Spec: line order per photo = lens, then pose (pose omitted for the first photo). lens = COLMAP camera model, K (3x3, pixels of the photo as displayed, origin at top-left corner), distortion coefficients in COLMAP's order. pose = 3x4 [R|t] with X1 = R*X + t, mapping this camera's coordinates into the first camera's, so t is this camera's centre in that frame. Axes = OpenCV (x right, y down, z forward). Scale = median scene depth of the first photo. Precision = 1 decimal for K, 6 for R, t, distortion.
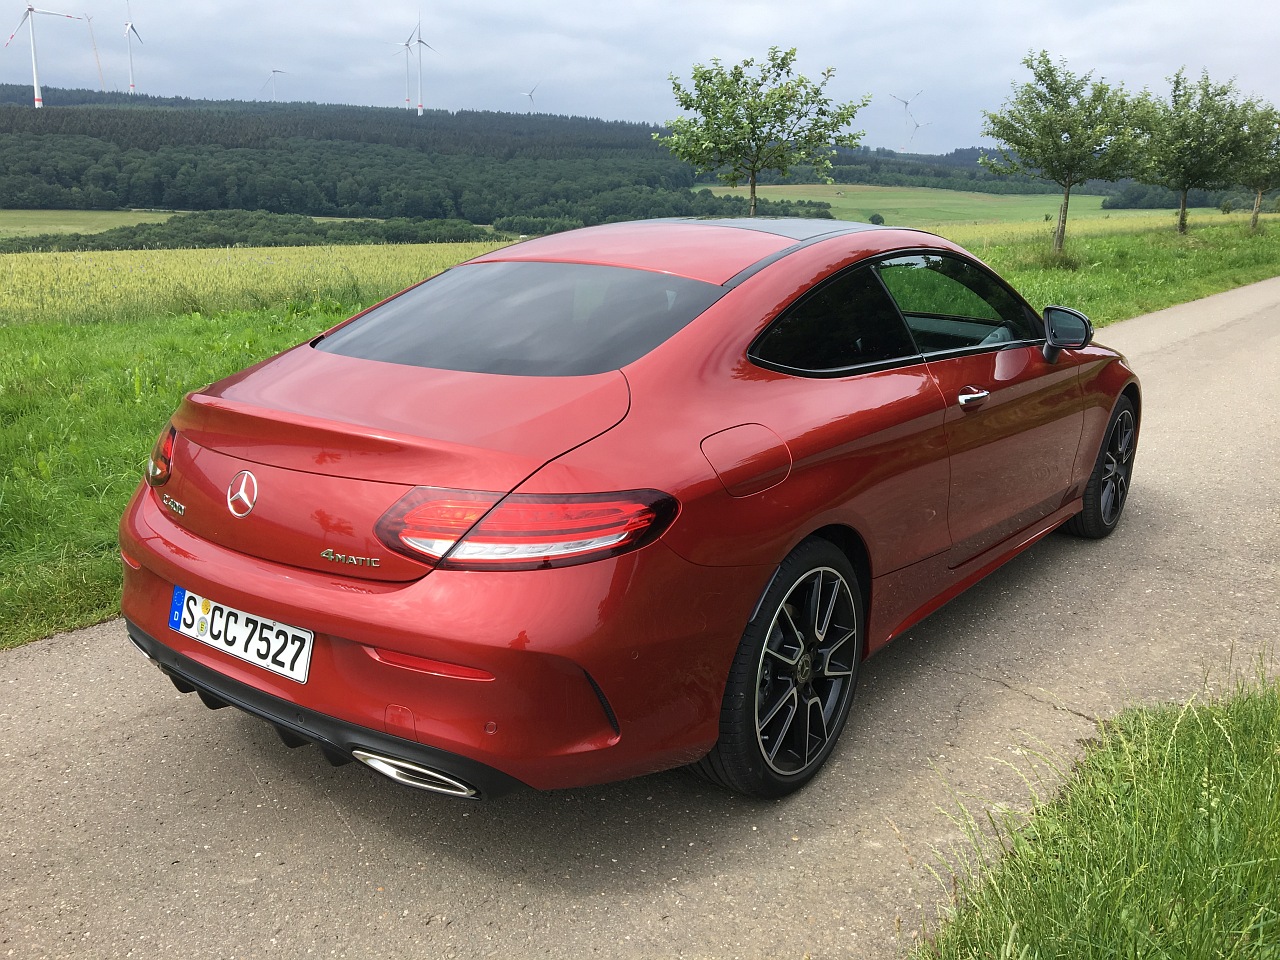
lens RADIAL K [[1053.8, 0, 640.0], [0, 1053.8, 480.0], [0, 0, 1]] dist [0.078508, -0.097245]
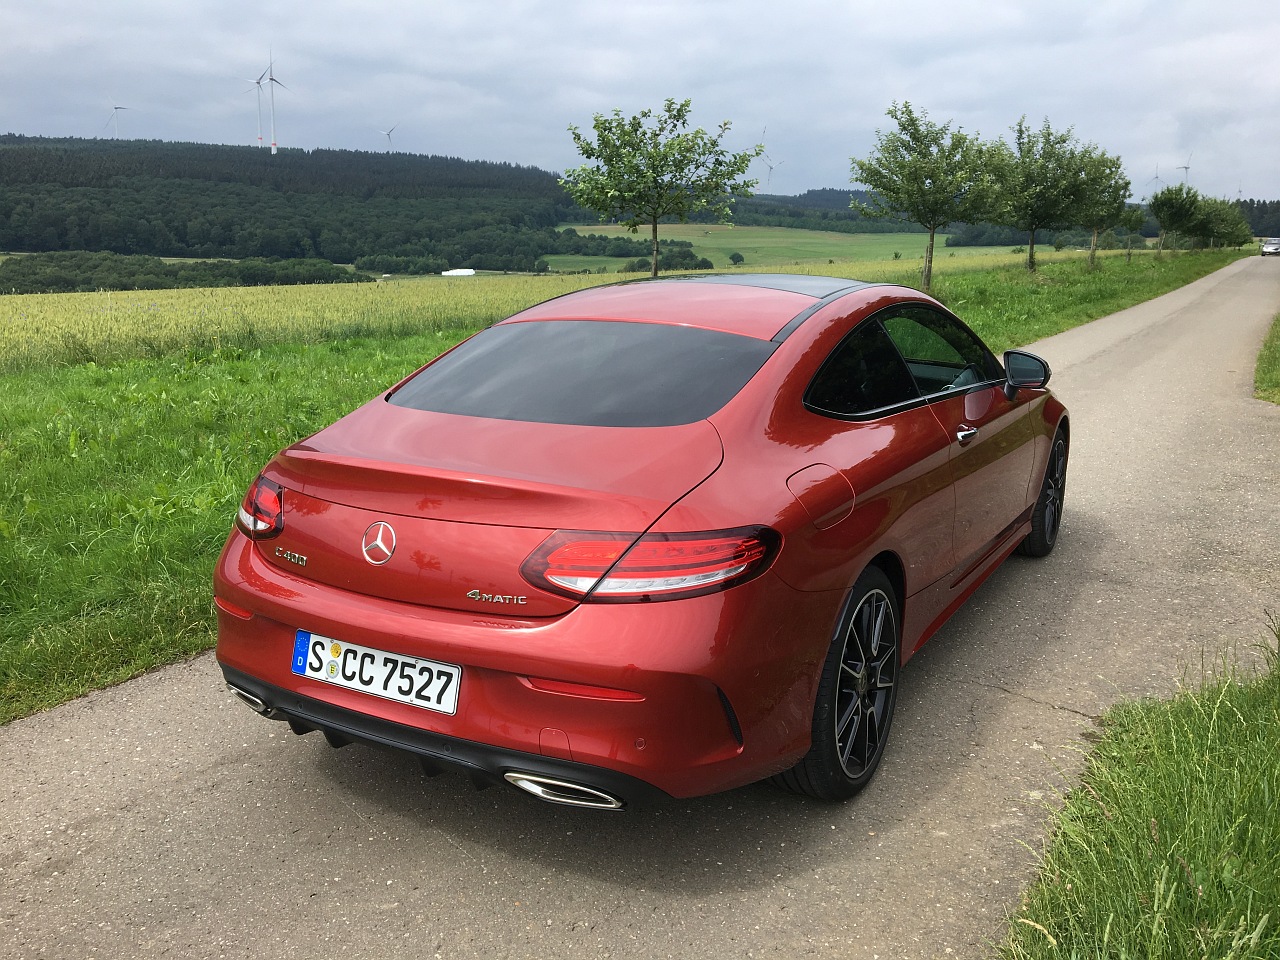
lens RADIAL K [[1053.8, 0, 640.0], [0, 1053.8, 480.0], [0, 0, 1]] dist [0.078508, -0.097245]
pose [[0.992729, -0.031359, 0.116211, -0.146523], [0.035388, 0.998836, -0.032772, -0.004146], [-0.115048, 0.036646, 0.992684, -0.066455]]
